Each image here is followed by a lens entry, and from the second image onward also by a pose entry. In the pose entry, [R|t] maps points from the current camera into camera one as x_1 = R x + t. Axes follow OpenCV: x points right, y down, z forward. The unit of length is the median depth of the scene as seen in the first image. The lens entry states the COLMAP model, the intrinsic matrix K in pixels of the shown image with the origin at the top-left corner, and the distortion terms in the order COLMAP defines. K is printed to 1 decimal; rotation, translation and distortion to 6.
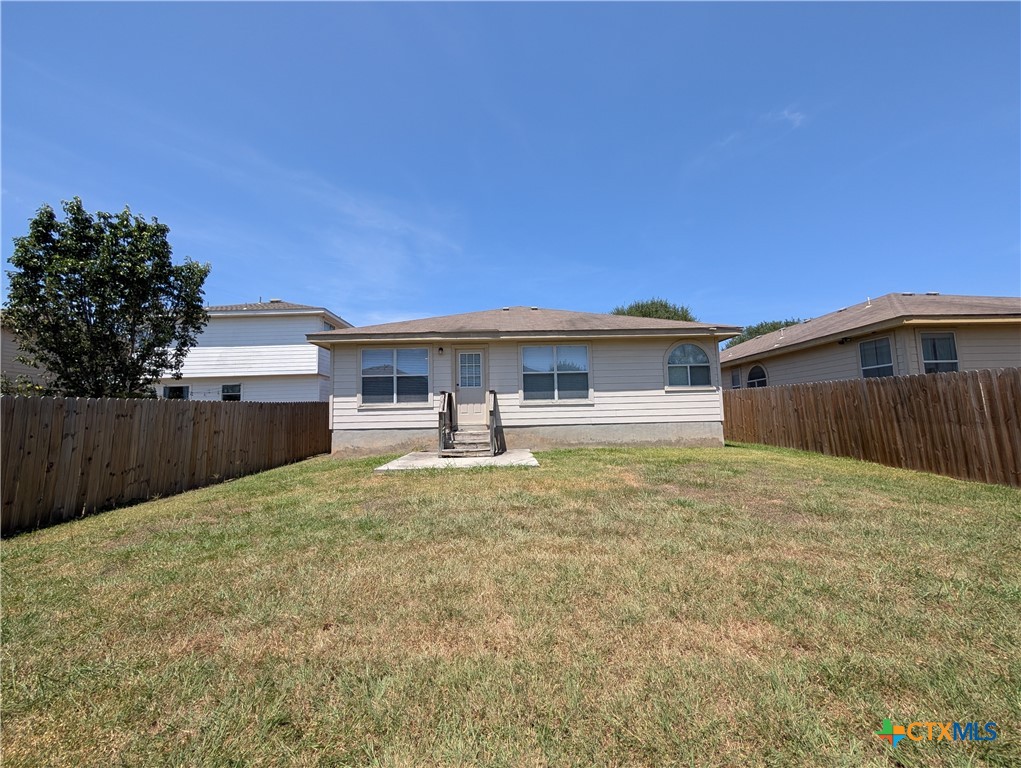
lens RADIAL K [[386.4, 0, 514.8], [0, 386.4, 382.1], [0, 0, 1]] dist [-0.000401, 0.000463]
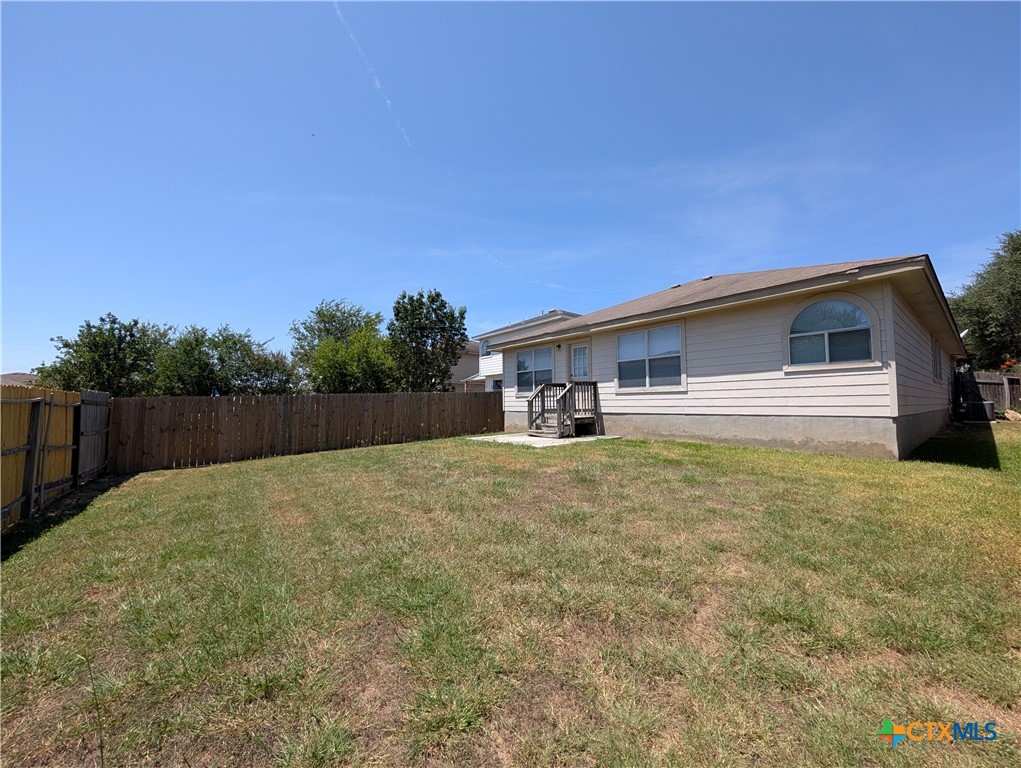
lens RADIAL K [[386.4, 0, 514.2], [0, 386.4, 383.4], [0, 0, 1]] dist [-0.000401, 0.000463]
pose [[0.614690, -0.024849, -0.788377, 0.653910], [0.066907, 0.997544, 0.020725, -0.005410], [0.785926, -0.065487, 0.614843, 0.158229]]
